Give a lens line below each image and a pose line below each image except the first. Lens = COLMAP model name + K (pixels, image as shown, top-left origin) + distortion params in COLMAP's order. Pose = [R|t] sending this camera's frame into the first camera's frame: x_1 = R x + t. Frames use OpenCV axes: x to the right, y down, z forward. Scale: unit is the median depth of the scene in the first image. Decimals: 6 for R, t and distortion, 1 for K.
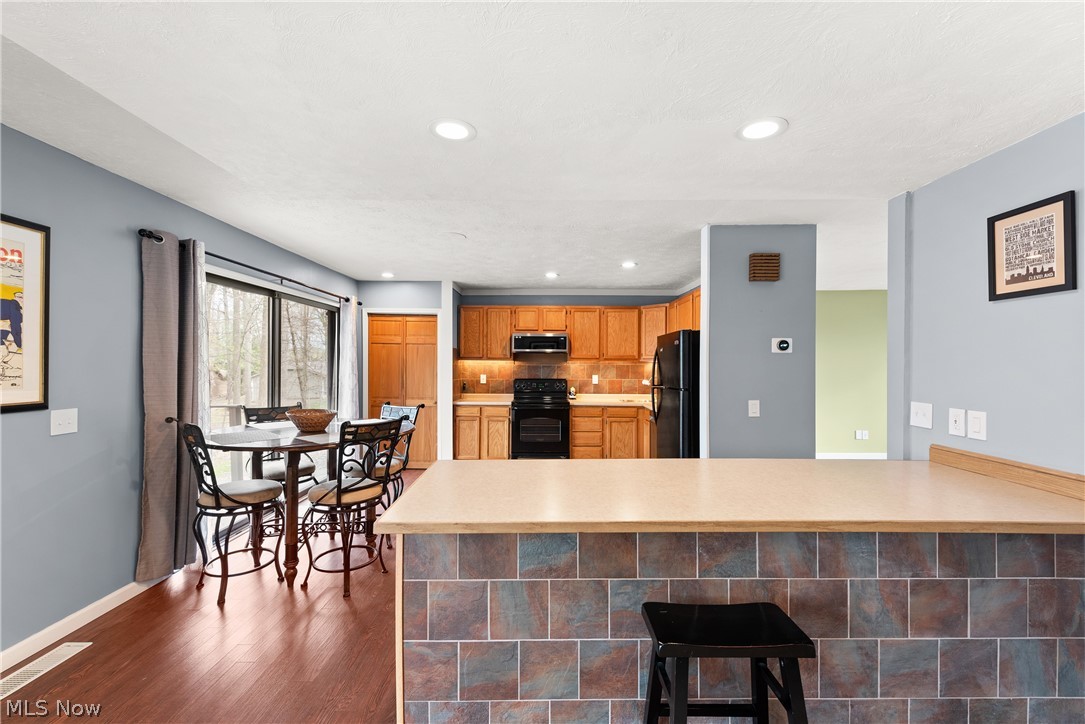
lens RADIAL K [[443.8, 0, 546.5], [0, 443.8, 364.3], [0, 0, 1]] dist [0.007470, -0.000908]
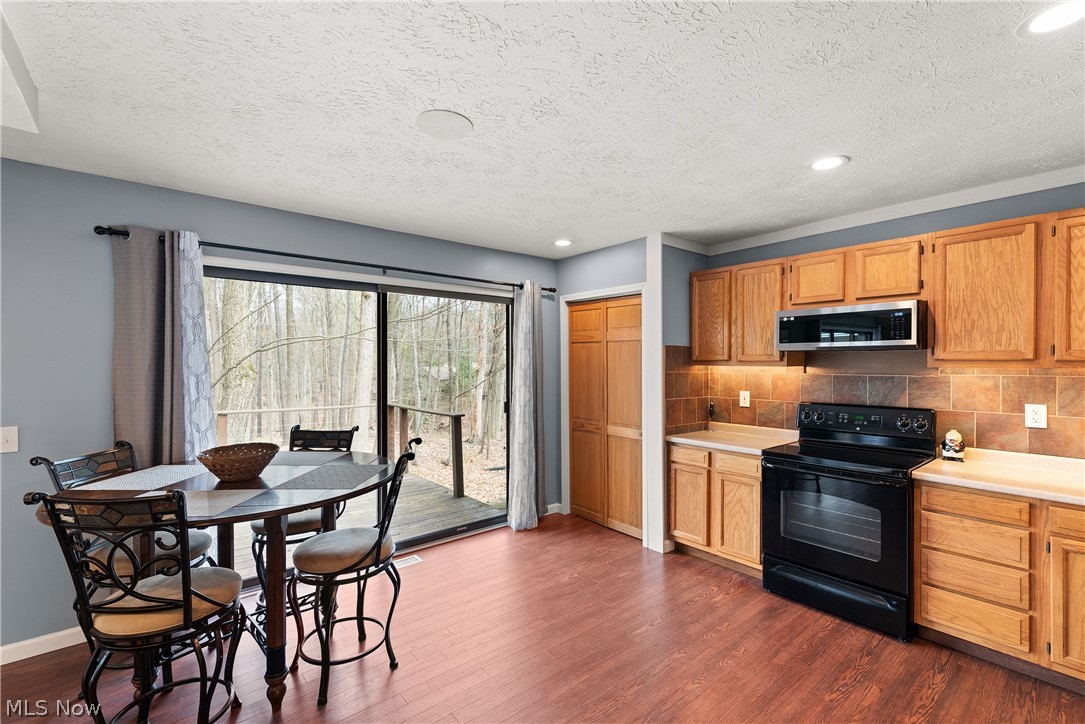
lens RADIAL K [[464.8, 0, 542.5], [0, 464.8, 367.2], [0, 0, 1]] dist [0.003970, -0.000978]
pose [[0.641464, 0.001052, -0.767152, 0.156510], [0.002630, 0.999990, 0.003570, -0.010194], [0.767149, -0.004307, 0.641455, 0.462896]]
